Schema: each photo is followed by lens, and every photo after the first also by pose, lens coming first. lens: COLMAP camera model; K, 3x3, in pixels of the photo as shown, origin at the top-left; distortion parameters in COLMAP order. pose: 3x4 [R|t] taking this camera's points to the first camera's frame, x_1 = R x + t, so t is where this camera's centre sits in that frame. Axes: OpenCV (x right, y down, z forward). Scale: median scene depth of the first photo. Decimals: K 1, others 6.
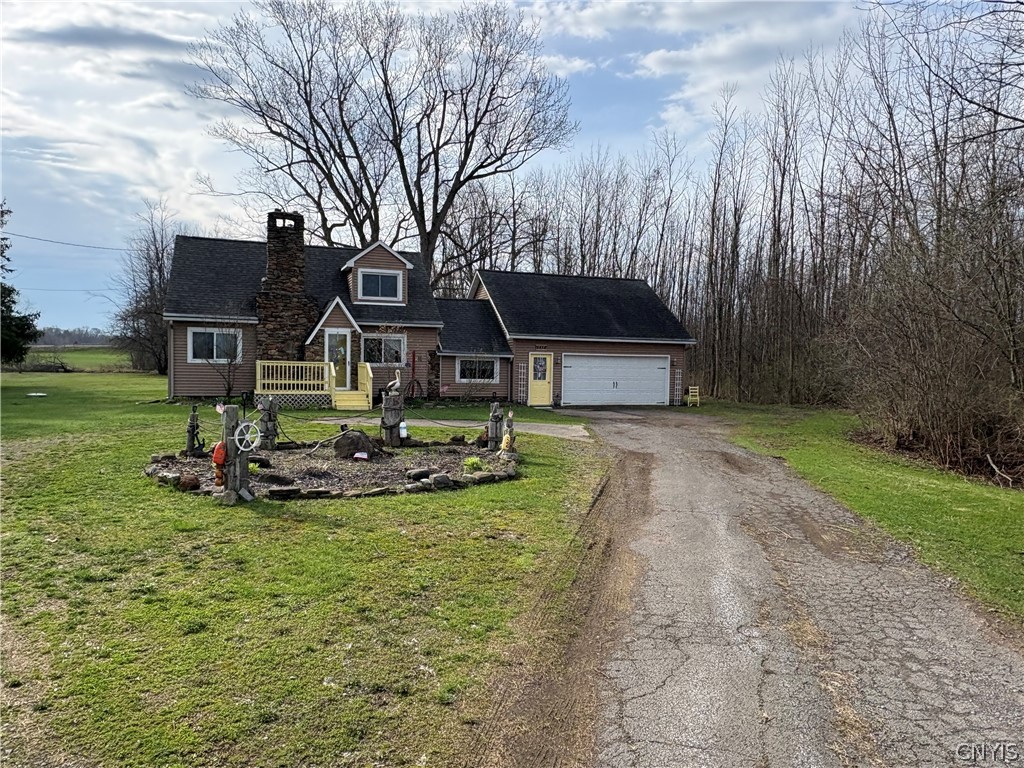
lens RADIAL K [[707.4, 0, 512.0], [0, 707.4, 384.0], [0, 0, 1]] dist [-0.003739, 0.000098]
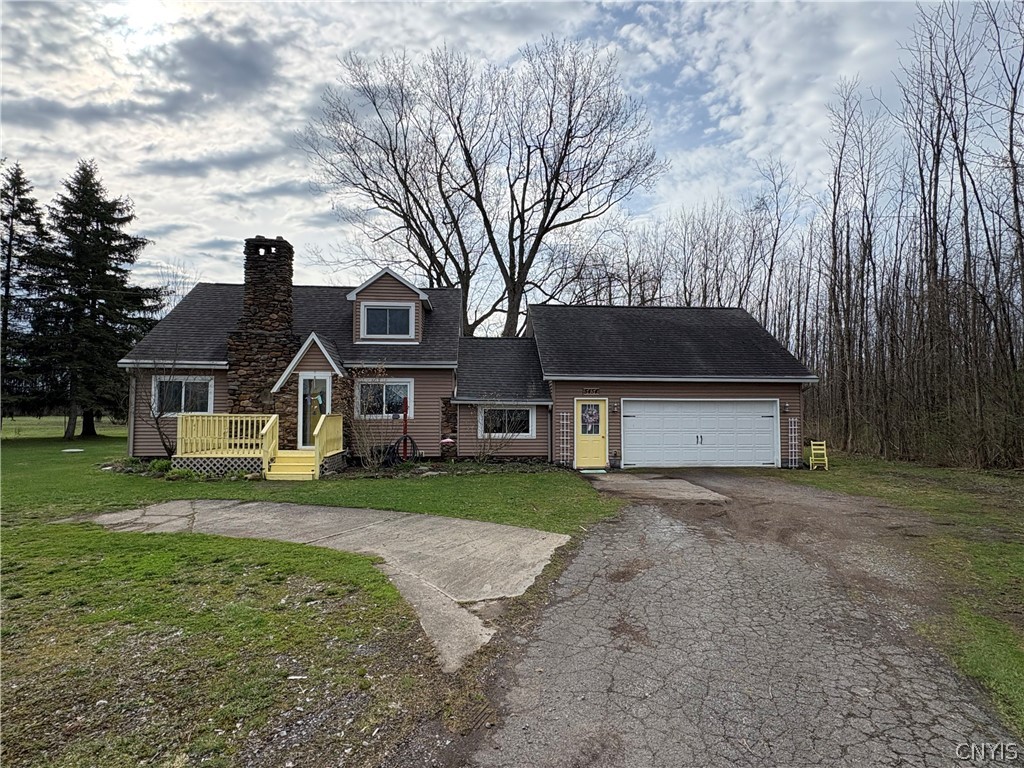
lens RADIAL K [[518.3, 0, 512.0], [0, 518.3, 384.0], [0, 0, 1]] dist [0.003164, 0.001289]
pose [[0.960562, -0.028078, -0.276644, 0.115100], [0.004585, 0.996353, -0.085207, -0.012258], [0.278027, 0.080578, 0.957188, 0.440144]]
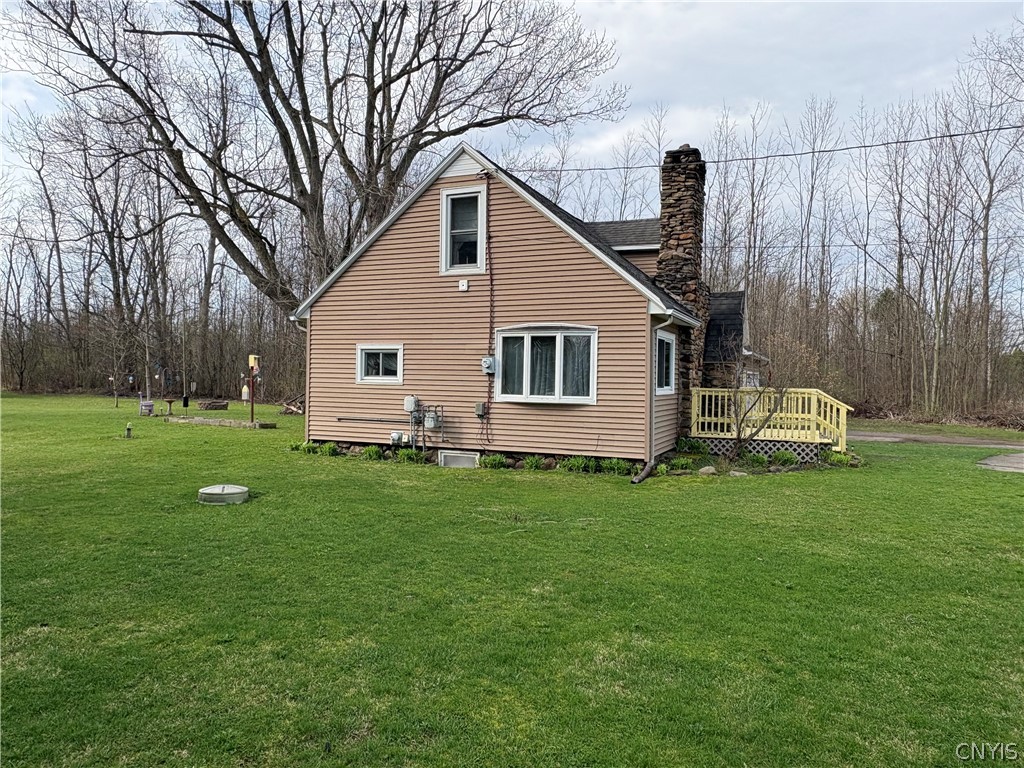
lens RADIAL K [[707.4, 0, 512.0], [0, 707.4, 384.0], [0, 0, 1]] dist [-0.003739, 0.000098]
pose [[0.705459, -0.011499, 0.708657, -0.774405], [0.010498, 0.999928, 0.005774, -0.035199], [-0.708673, 0.003366, 0.705529, 0.580373]]
